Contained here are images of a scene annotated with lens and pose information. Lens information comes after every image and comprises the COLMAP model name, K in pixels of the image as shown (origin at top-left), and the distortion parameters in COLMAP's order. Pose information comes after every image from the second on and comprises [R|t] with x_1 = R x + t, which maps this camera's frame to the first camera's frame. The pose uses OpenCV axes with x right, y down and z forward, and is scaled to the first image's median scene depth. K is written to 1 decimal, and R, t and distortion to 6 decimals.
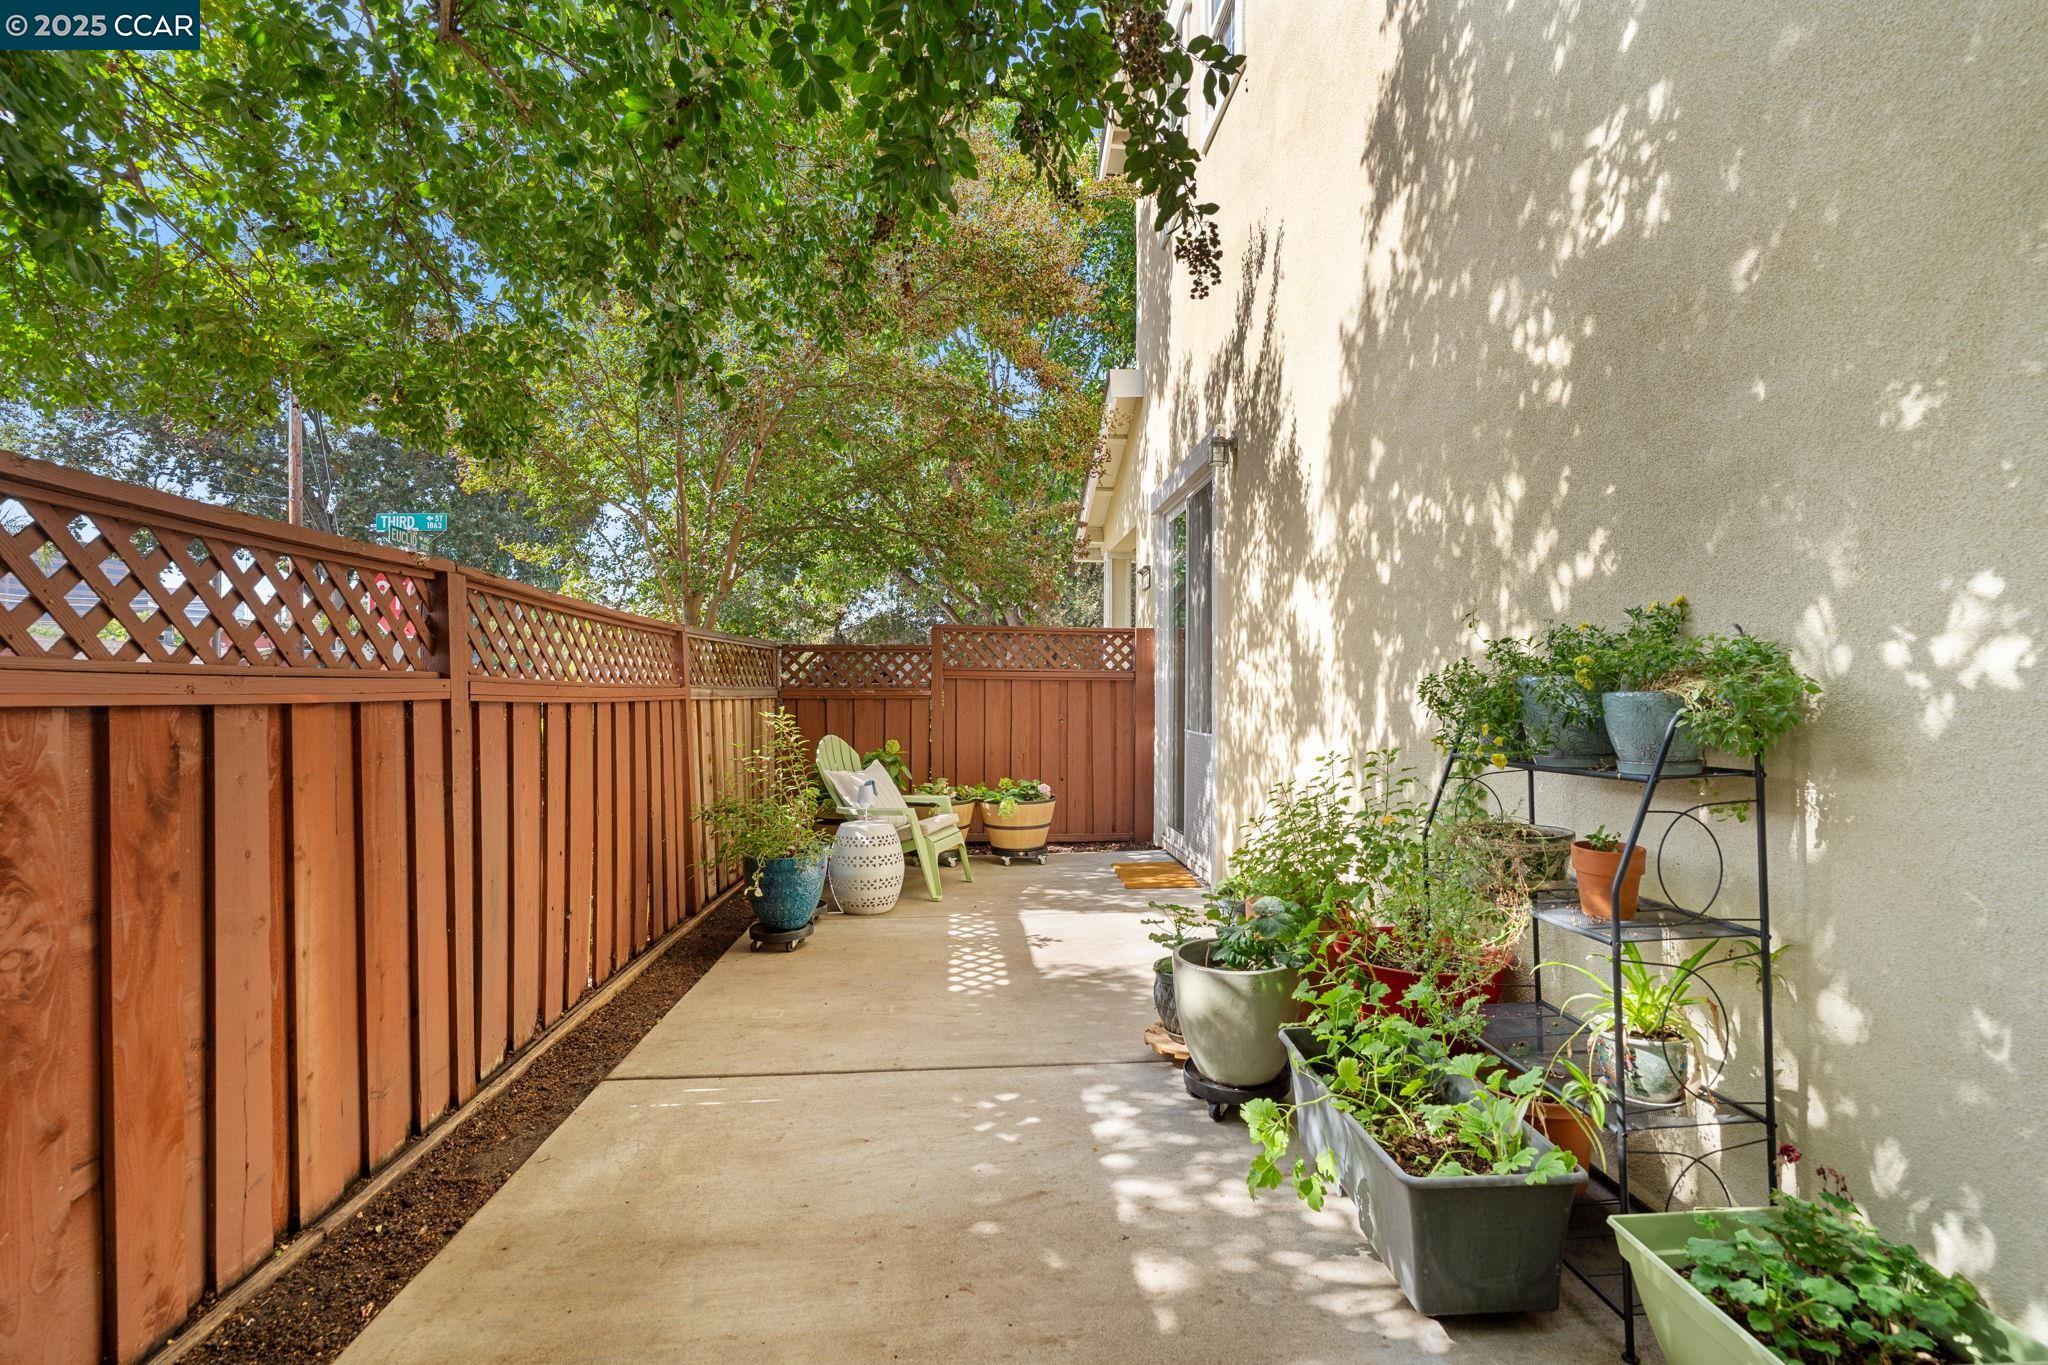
lens RADIAL K [[941.7, 0, 1025.1], [0, 941.7, 692.3], [0, 0, 1]] dist [0.003993, 0.000123]
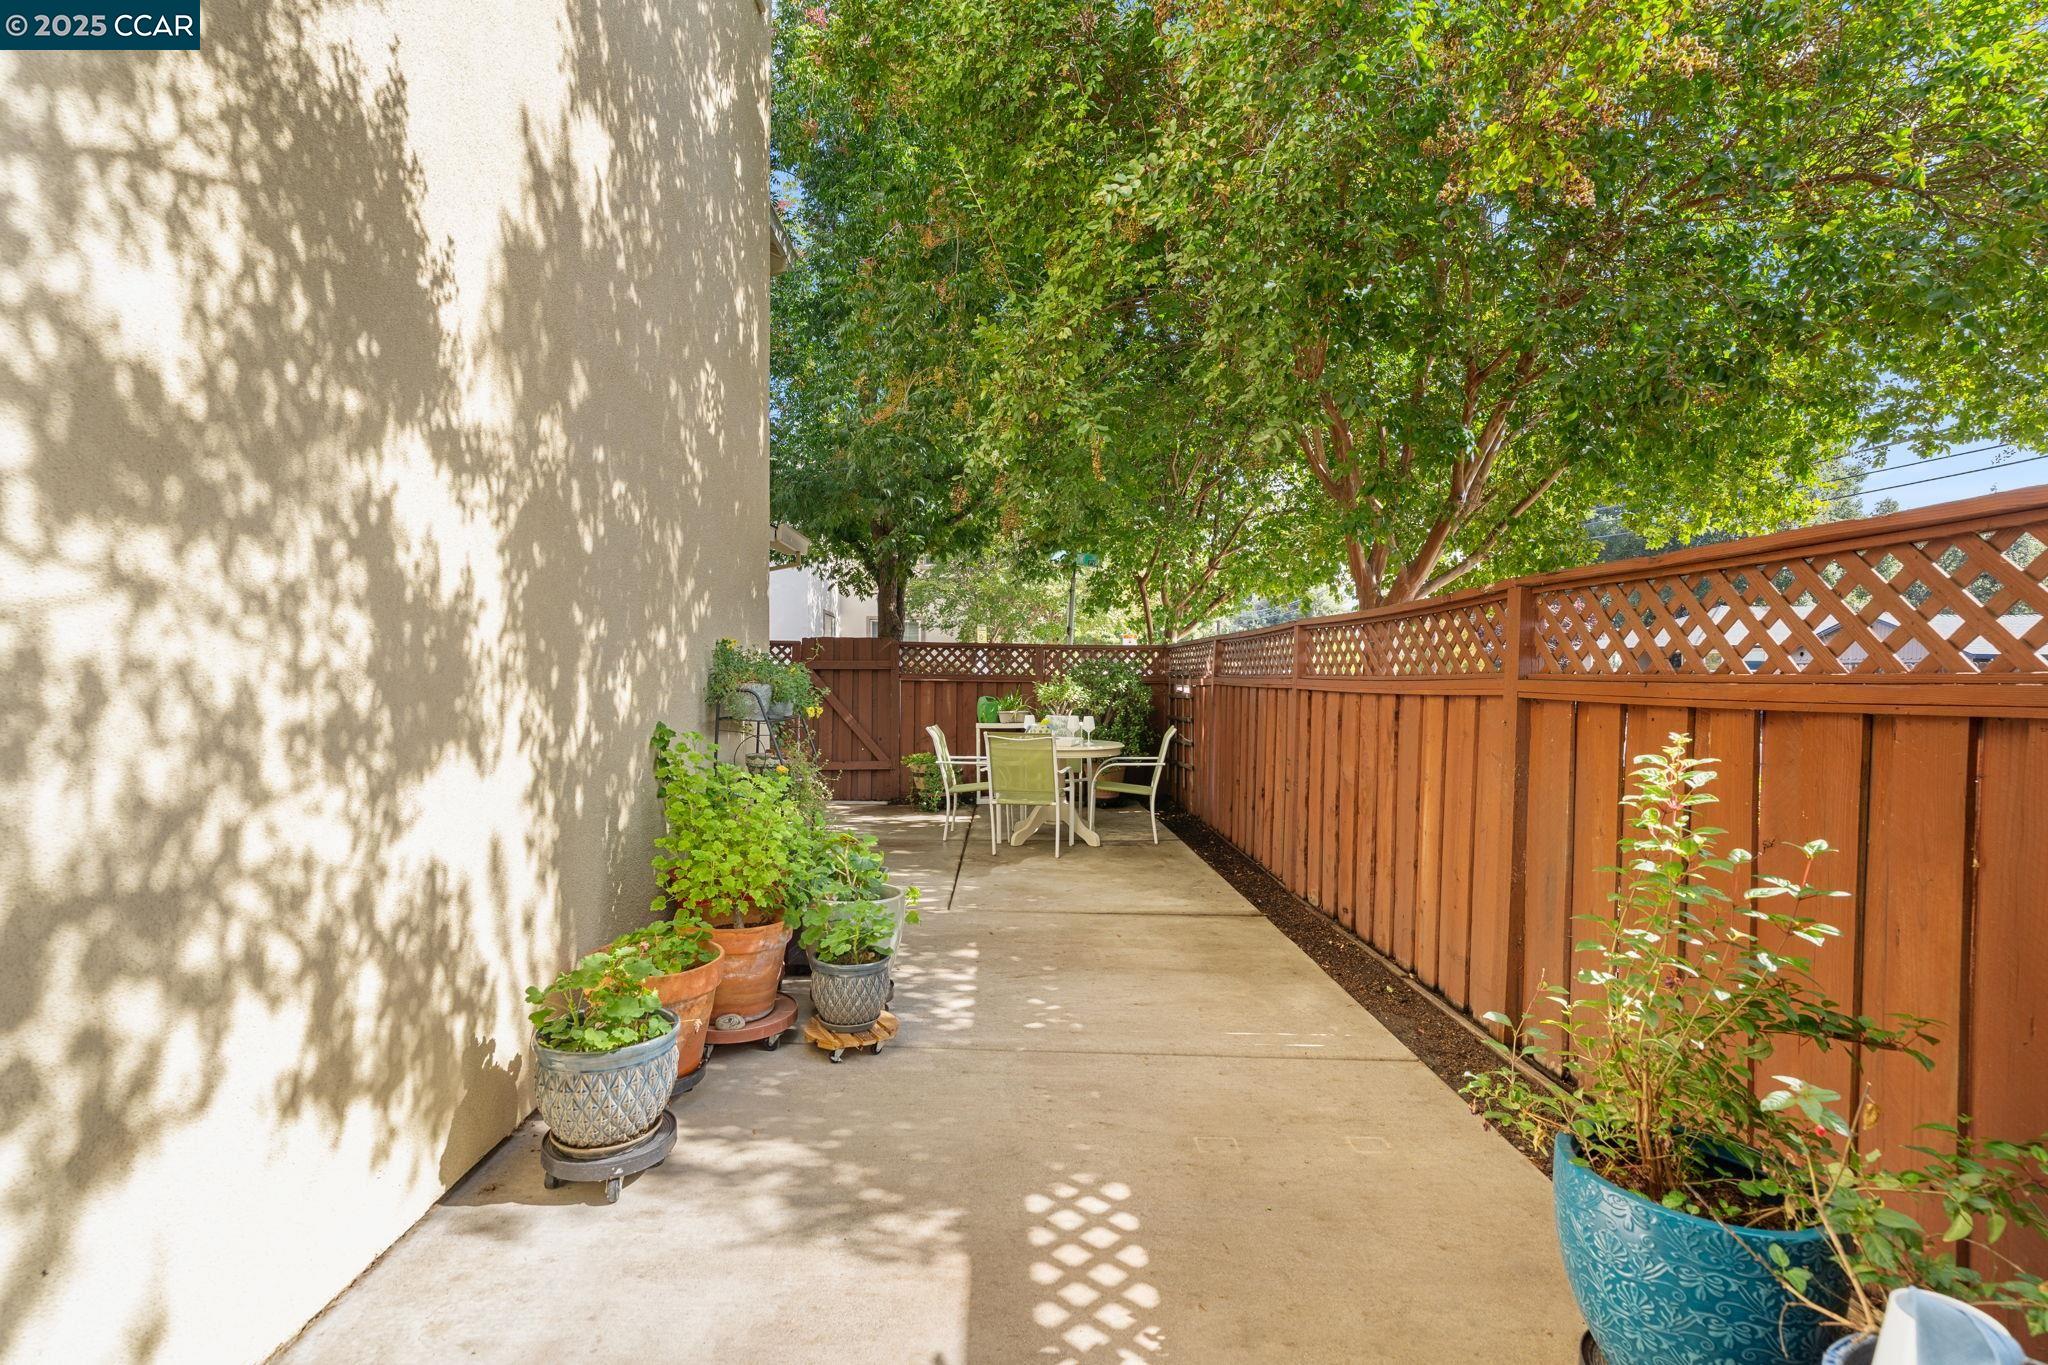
lens RADIAL K [[941.7, 0, 1021.8], [0, 941.7, 686.9], [0, 0, 1]] dist [0.003993, 0.000123]
pose [[-0.998963, -0.010607, 0.044282, -0.038398], [-0.010508, 0.999942, 0.002466, -0.001310], [-0.044305, 0.001998, -0.999016, 1.664455]]
